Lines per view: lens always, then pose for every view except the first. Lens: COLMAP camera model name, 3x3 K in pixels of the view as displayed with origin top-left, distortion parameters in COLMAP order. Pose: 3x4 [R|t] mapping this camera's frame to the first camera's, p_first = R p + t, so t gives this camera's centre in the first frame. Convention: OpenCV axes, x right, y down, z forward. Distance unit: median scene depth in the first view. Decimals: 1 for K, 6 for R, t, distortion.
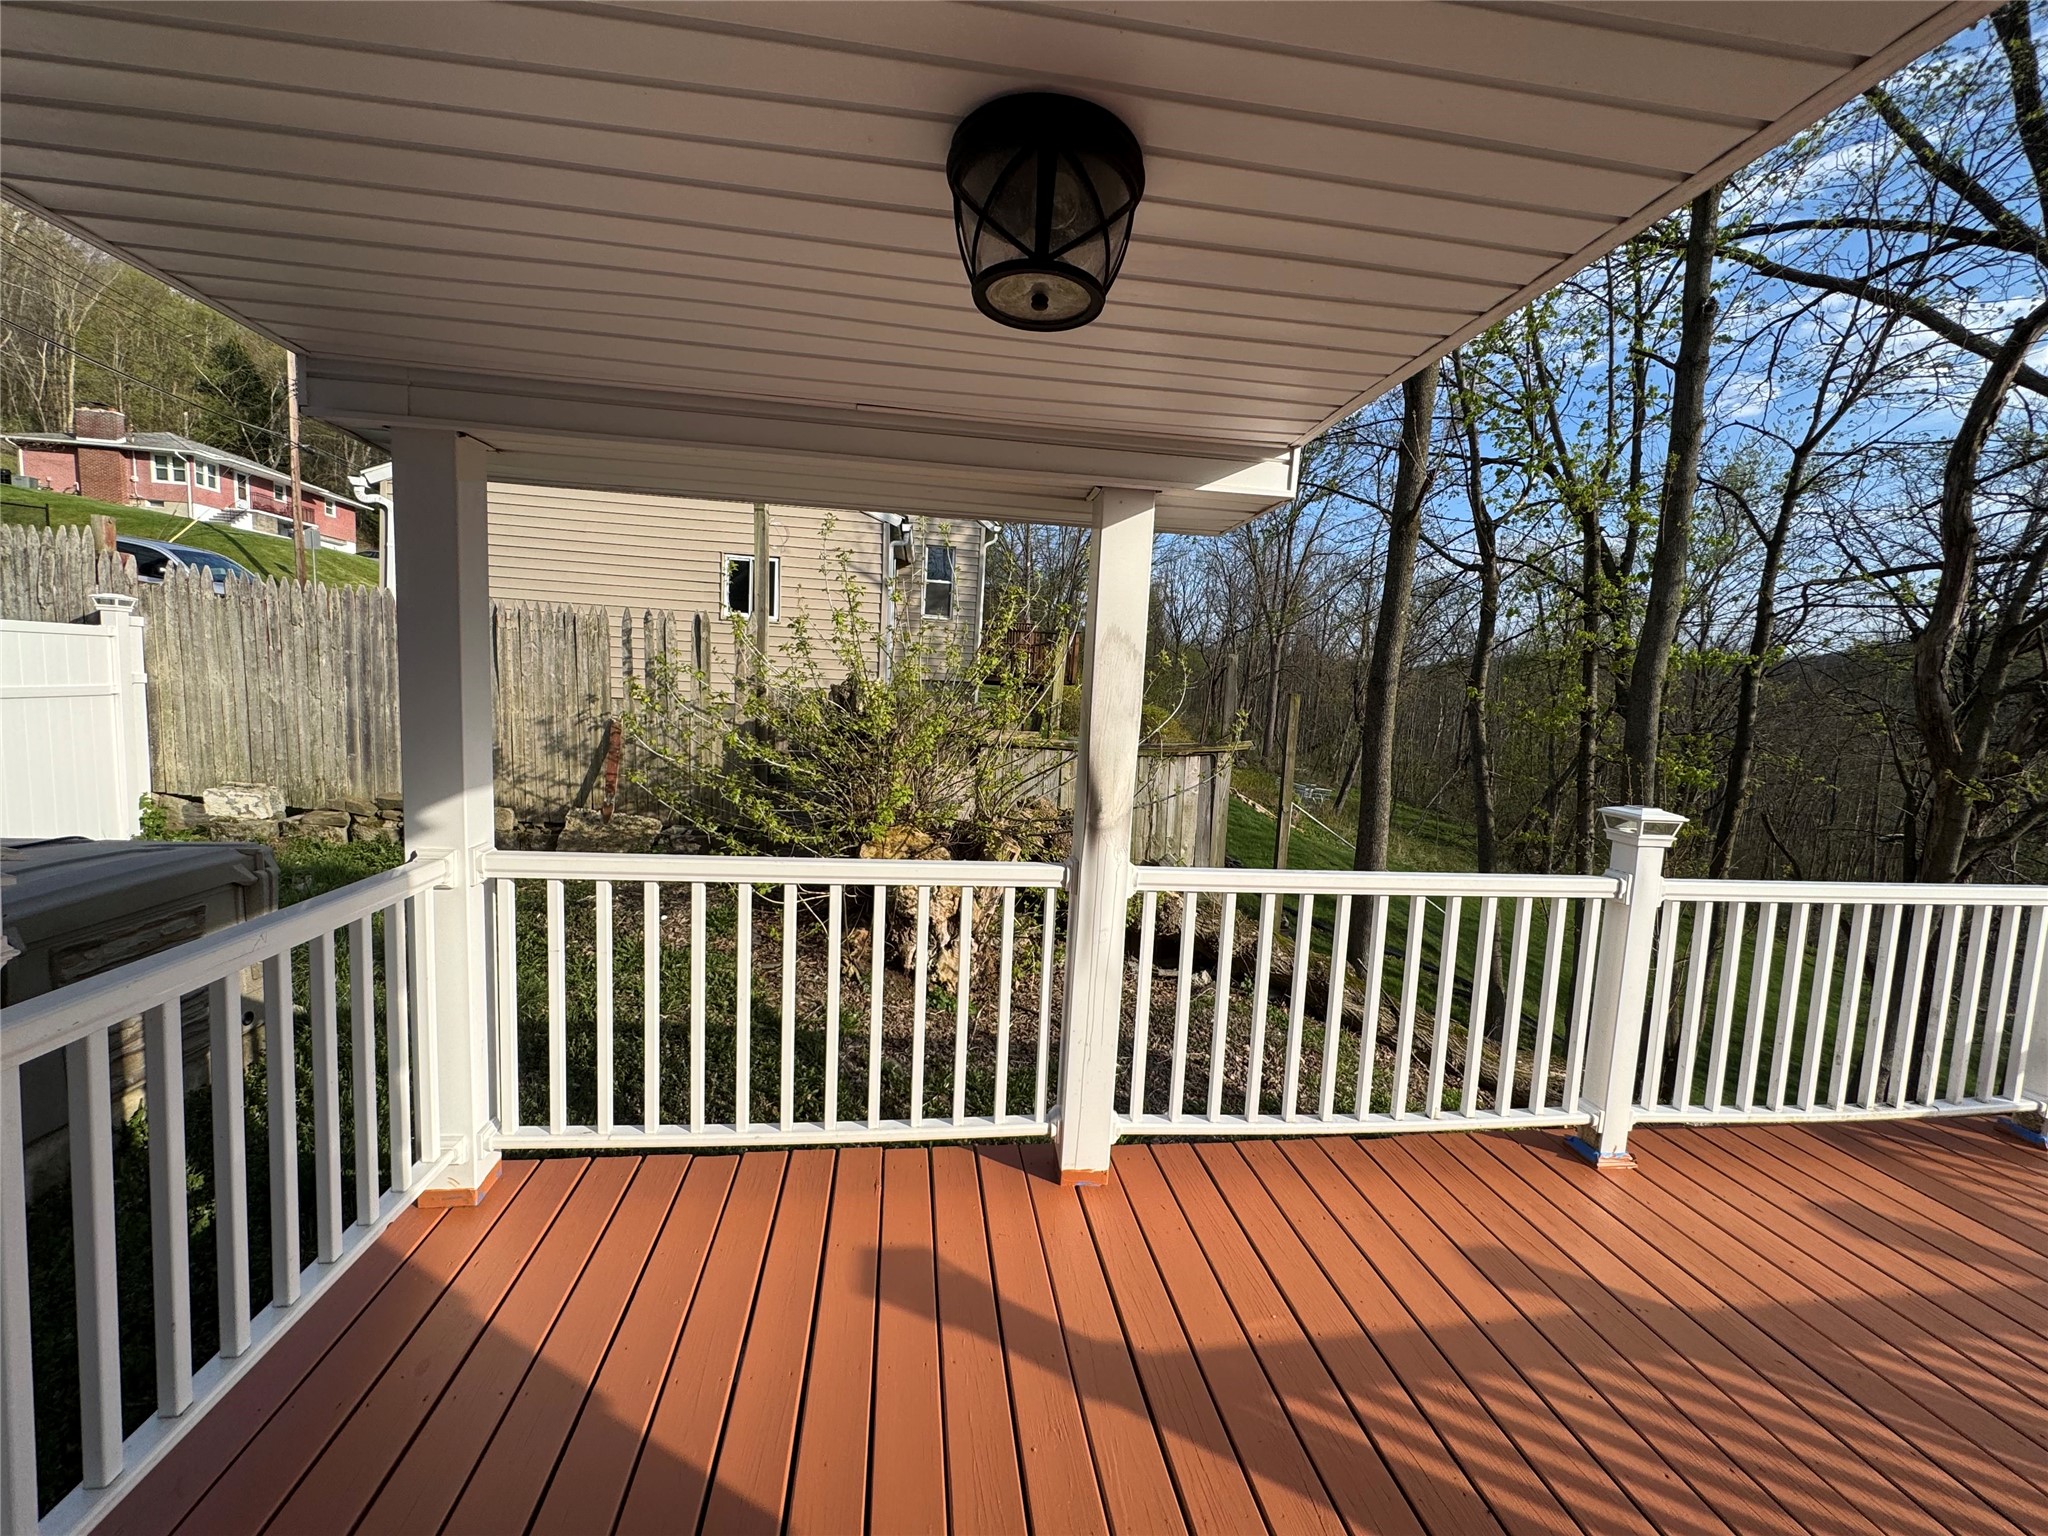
lens RADIAL K [[818.1, 0, 1027.0], [0, 818.1, 764.1], [0, 0, 1]] dist [-0.001173, 0.000224]
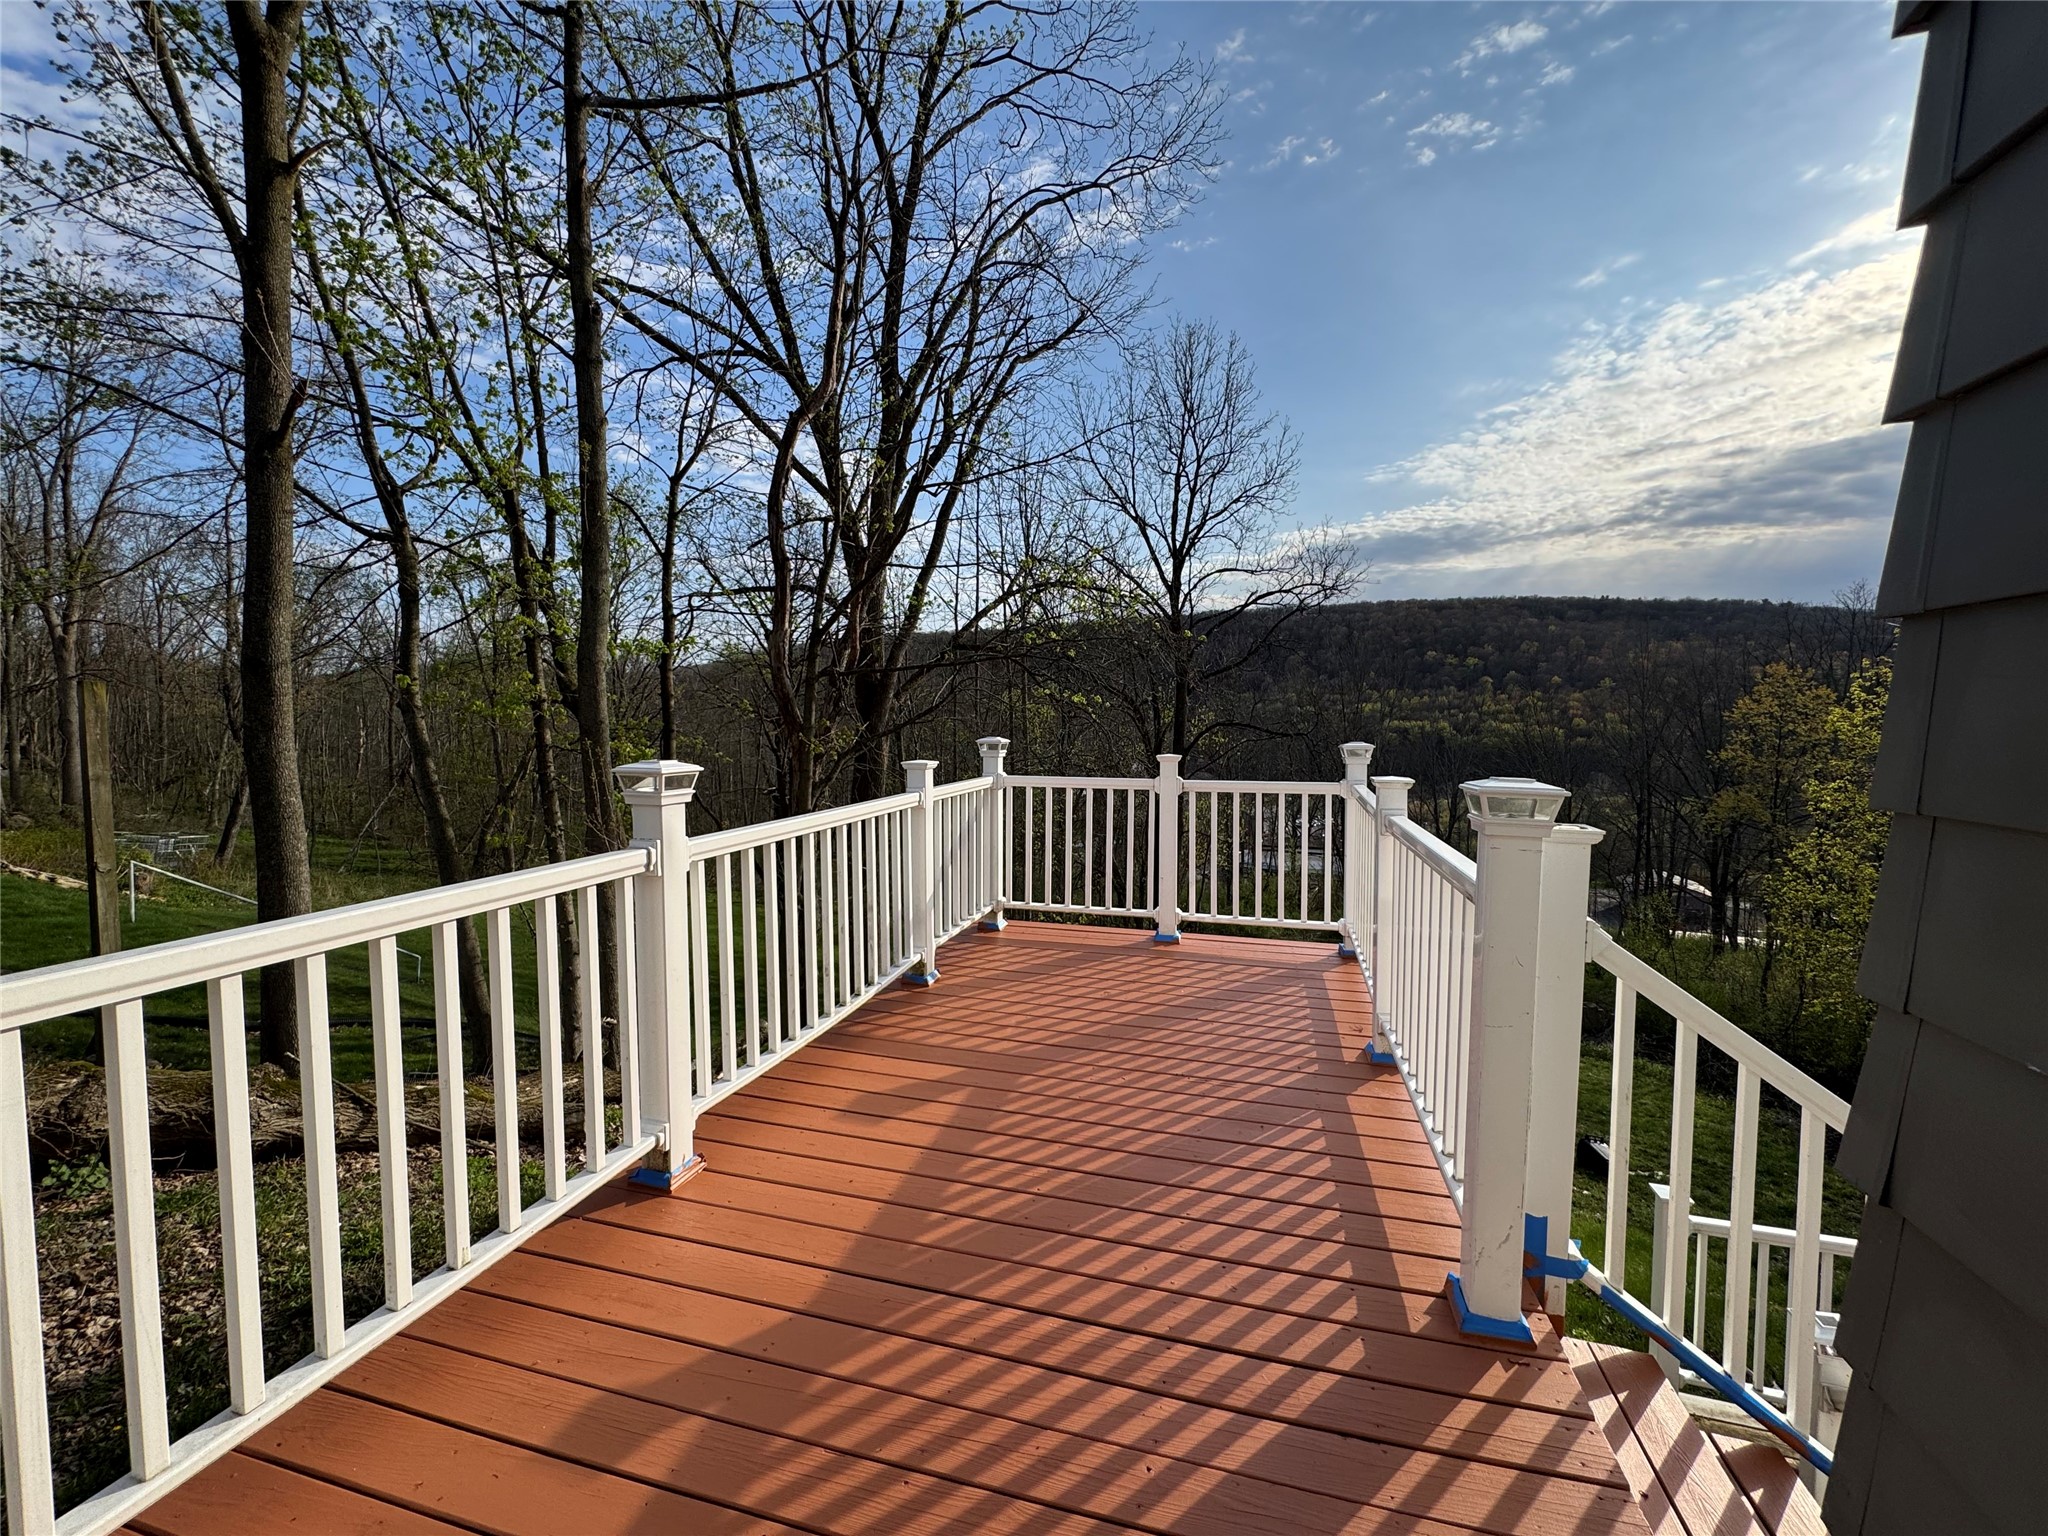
lens RADIAL K [[818.1, 0, 1027.0], [0, 818.1, 764.1], [0, 0, 1]] dist [-0.001173, 0.000224]
pose [[0.405559, -0.100390, 0.908539, 0.046883], [0.109073, 0.992164, 0.060942, 0.017053], [-0.907538, 0.074382, 0.413331, 0.107130]]
